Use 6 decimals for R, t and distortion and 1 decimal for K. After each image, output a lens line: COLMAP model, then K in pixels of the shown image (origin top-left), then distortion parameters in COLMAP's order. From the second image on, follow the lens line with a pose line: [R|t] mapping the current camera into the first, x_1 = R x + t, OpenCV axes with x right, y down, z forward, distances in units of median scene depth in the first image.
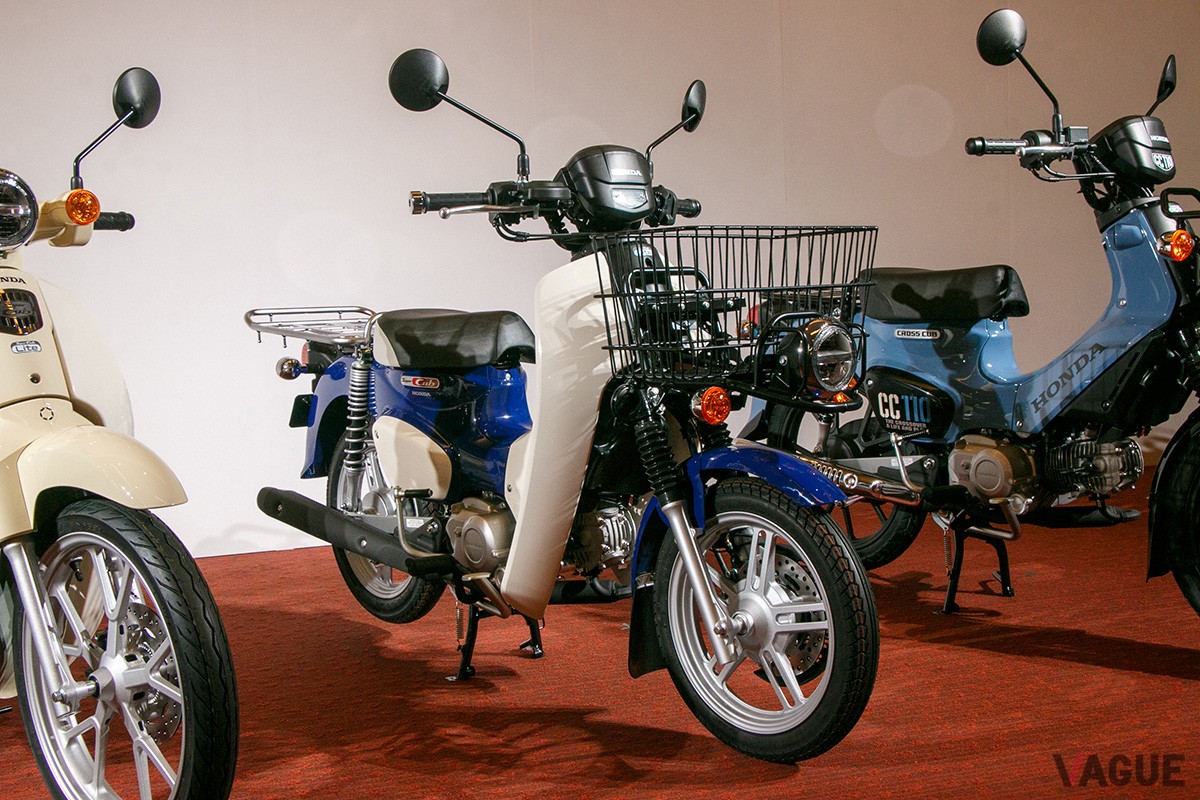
lens RADIAL K [[1411.3, 0, 592.4], [0, 1411.3, 406.4], [0, 0, 1]] dist [-0.078778, 0.340285]
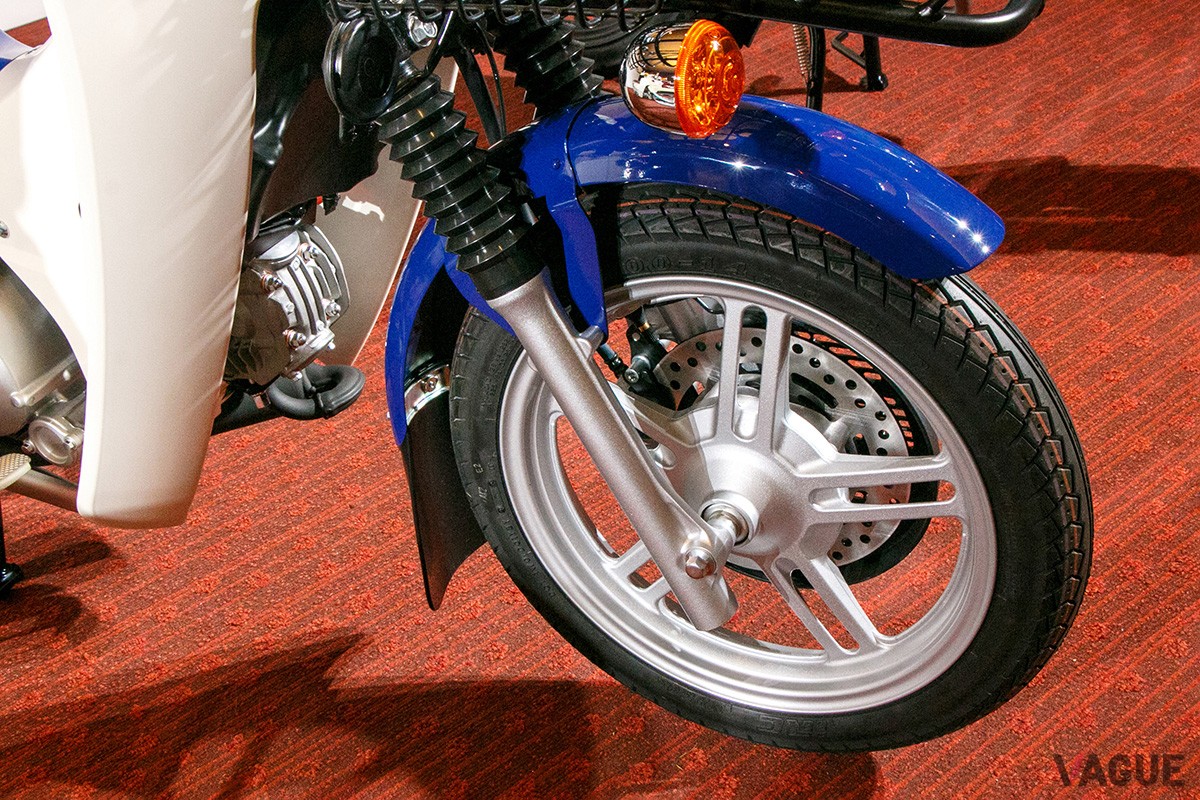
lens RADIAL K [[1624.4, 0, 599.3], [0, 1624.4, 450.7], [0, 0, 1]] dist [-0.002065, 0.036578]
pose [[0.915039, -0.287134, 0.283297, -0.050747], [0.125266, 0.869892, 0.477071, -0.083894], [-0.383421, -0.401051, 0.831953, 0.508969]]
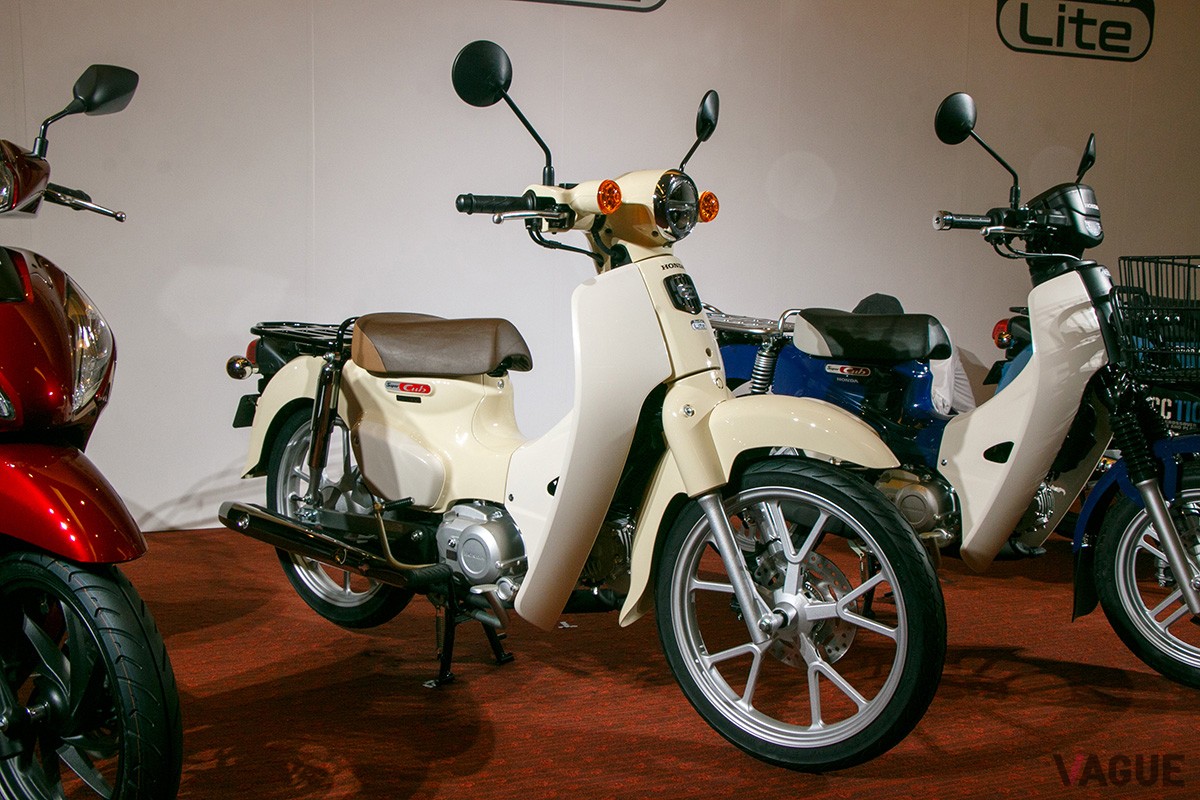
lens RADIAL K [[1194.2, 0, 600.0], [0, 1194.2, 400.0], [0, 0, 1]] dist [-0.160667, 0.340451]
pose [[0.995878, 0.045442, 0.078496, -0.417085], [-0.045578, 0.998961, -0.000051, 0.017623], [-0.078416, -0.003527, 0.996914, 0.022809]]
